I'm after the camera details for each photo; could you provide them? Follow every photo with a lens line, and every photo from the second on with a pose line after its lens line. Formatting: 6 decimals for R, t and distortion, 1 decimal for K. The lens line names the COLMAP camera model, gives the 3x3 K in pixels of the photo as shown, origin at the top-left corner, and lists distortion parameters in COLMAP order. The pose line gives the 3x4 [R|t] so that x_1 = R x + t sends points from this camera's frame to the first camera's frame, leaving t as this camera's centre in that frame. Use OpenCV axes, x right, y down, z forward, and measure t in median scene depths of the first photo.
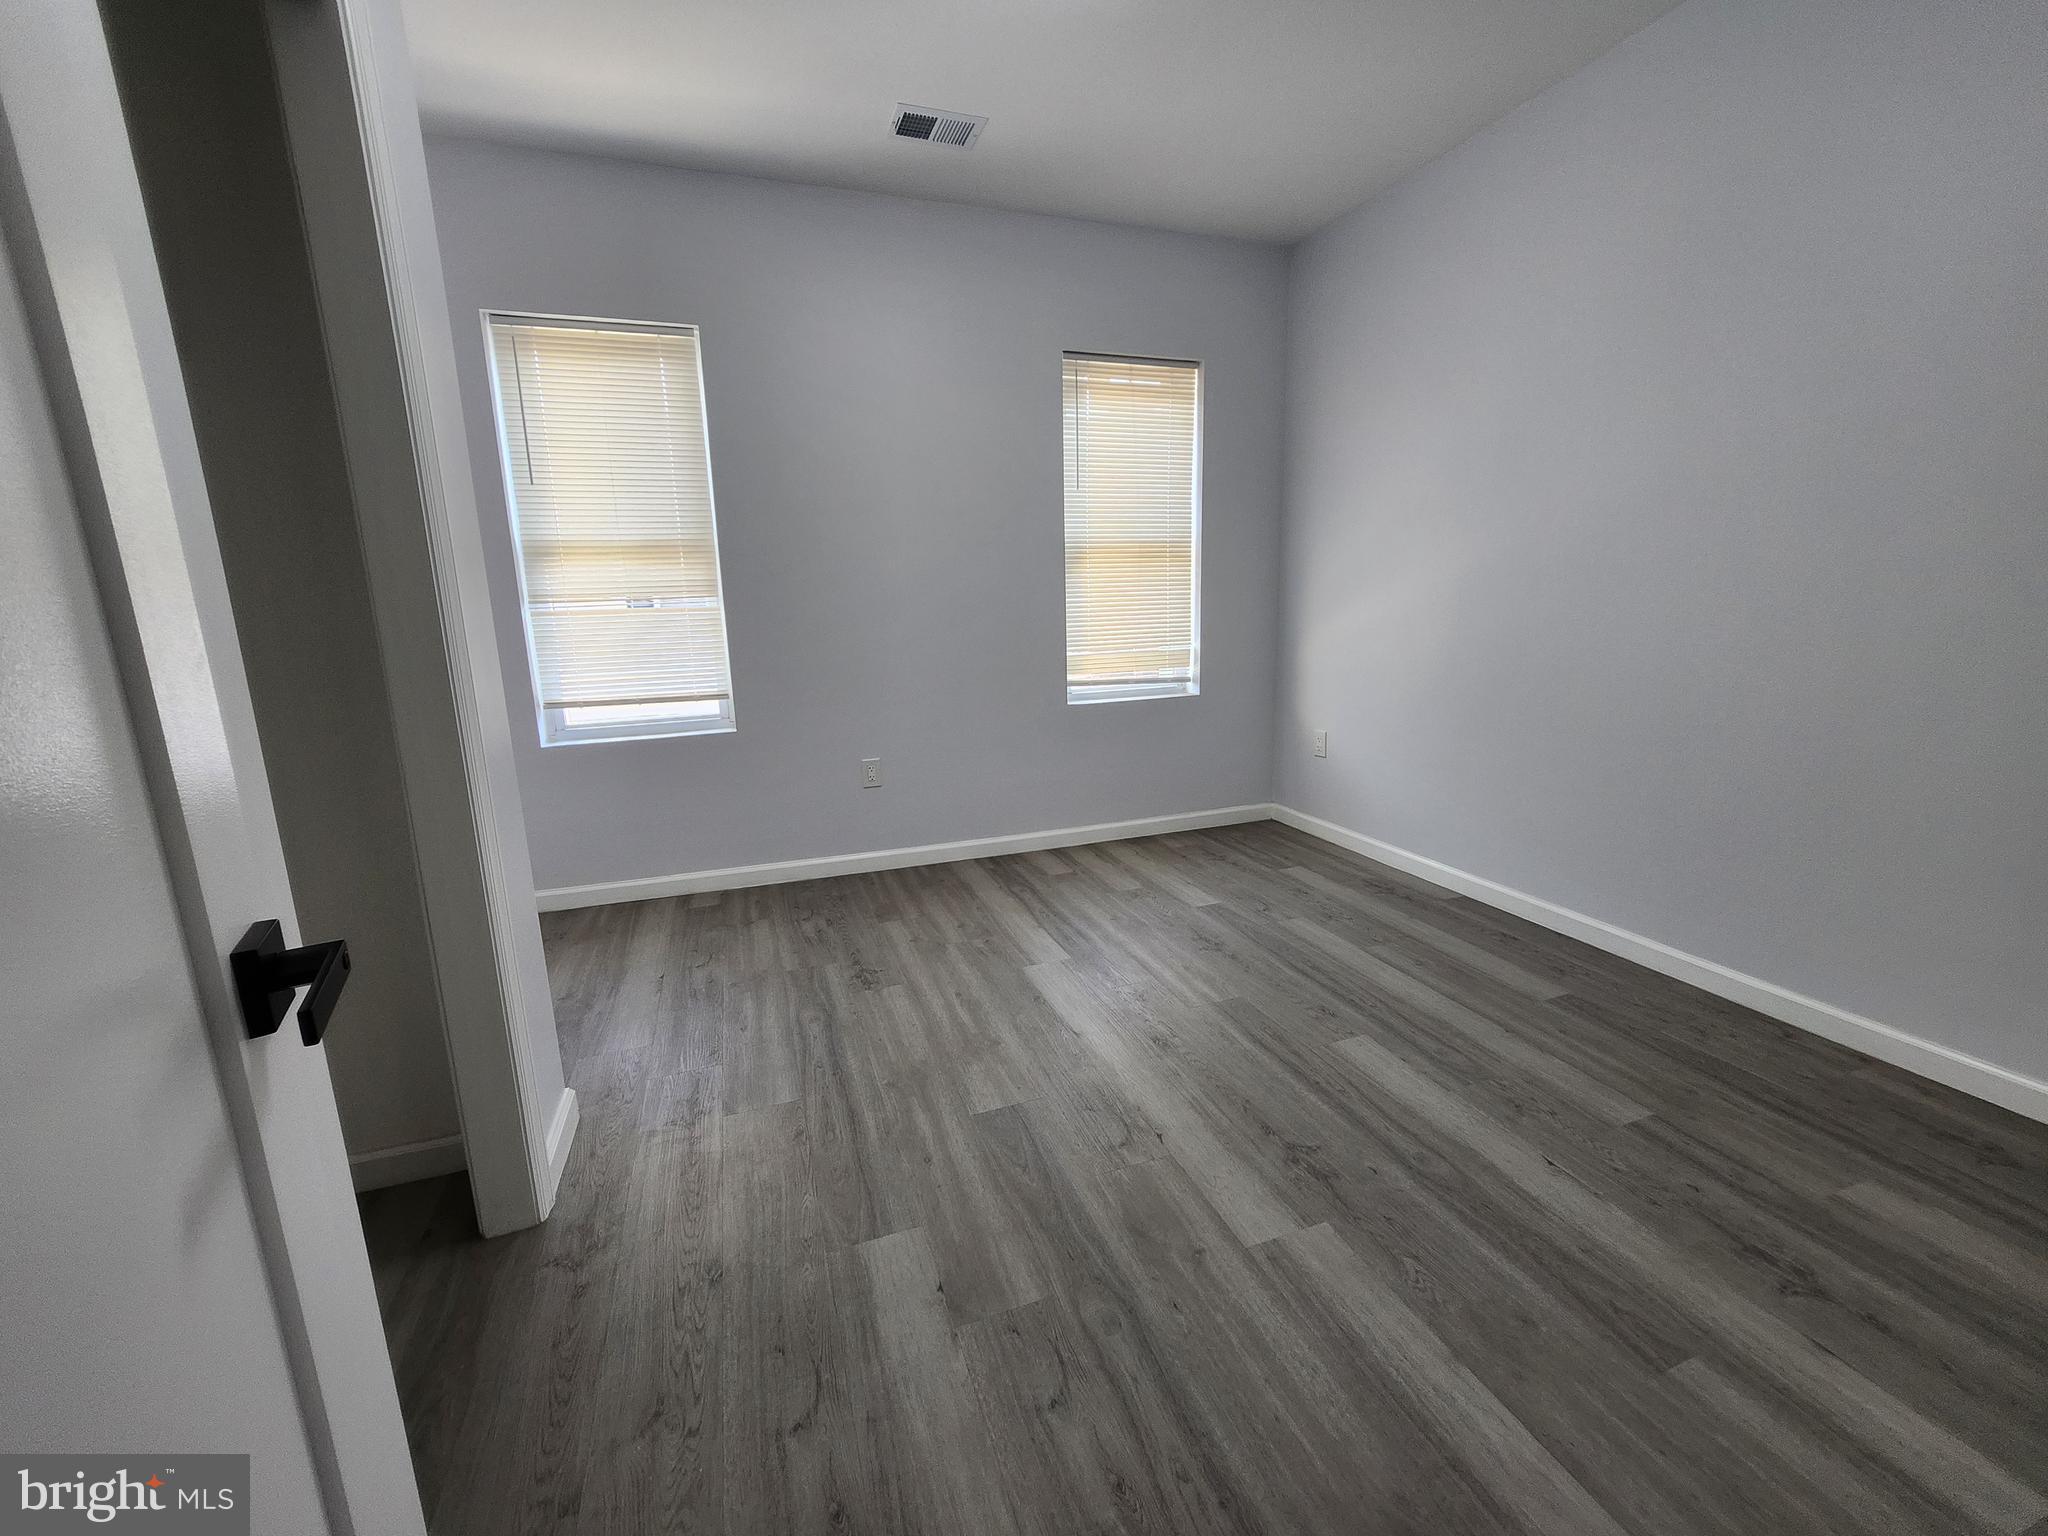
lens RADIAL K [[814.8, 0, 1020.6], [0, 814.8, 758.1], [0, 0, 1]] dist [-0.001342, -0.000055]
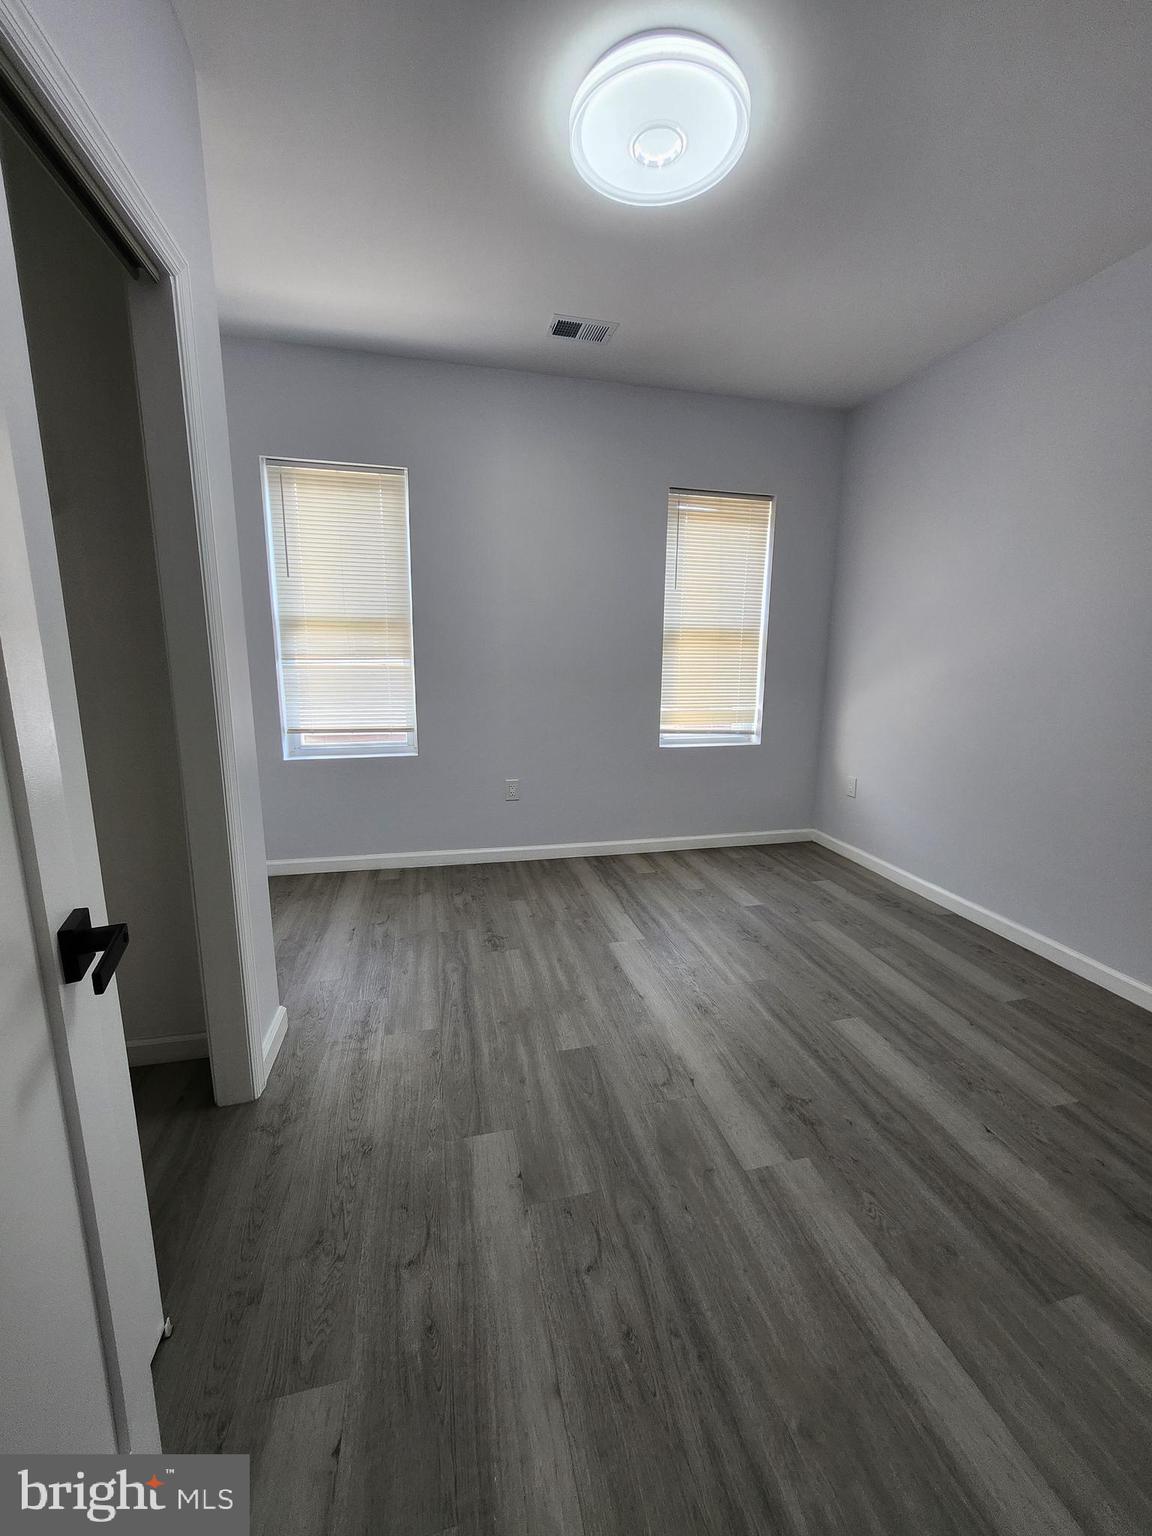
lens RADIAL K [[611.1, 0, 585.9], [0, 611.1, 767.9], [0, 0, 1]] dist [-0.001342, -0.000055]
pose [[0.994895, 0.056496, -0.083616, 0.042569], [-0.057007, 0.998367, -0.003726, -0.038048], [0.083269, 0.008473, 0.996491, -0.033421]]
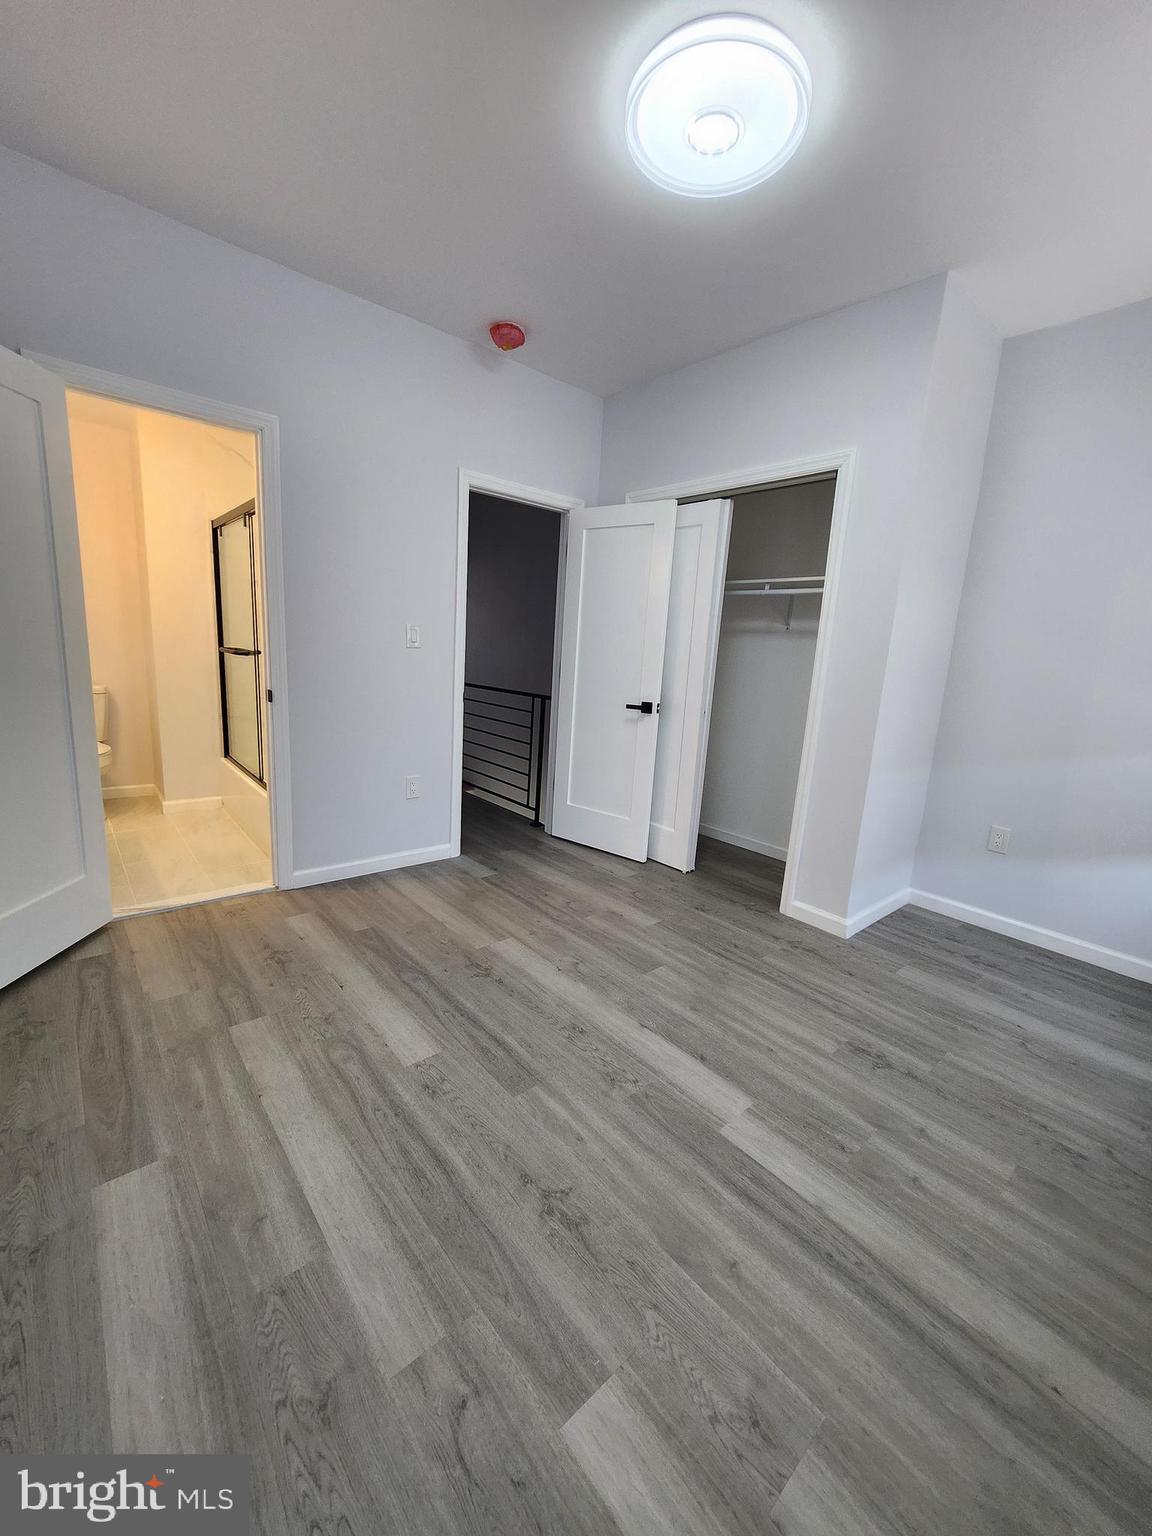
lens RADIAL K [[618.4, 0, 576.0], [0, 618.4, 768.0], [0, 0, 1]] dist [0.002154, 0.000629]
pose [[-0.936322, 0.039346, -0.348931, 0.504472], [-0.102836, 0.919407, 0.379625, -0.389481], [0.335747, 0.391334, -0.856815, 1.706252]]
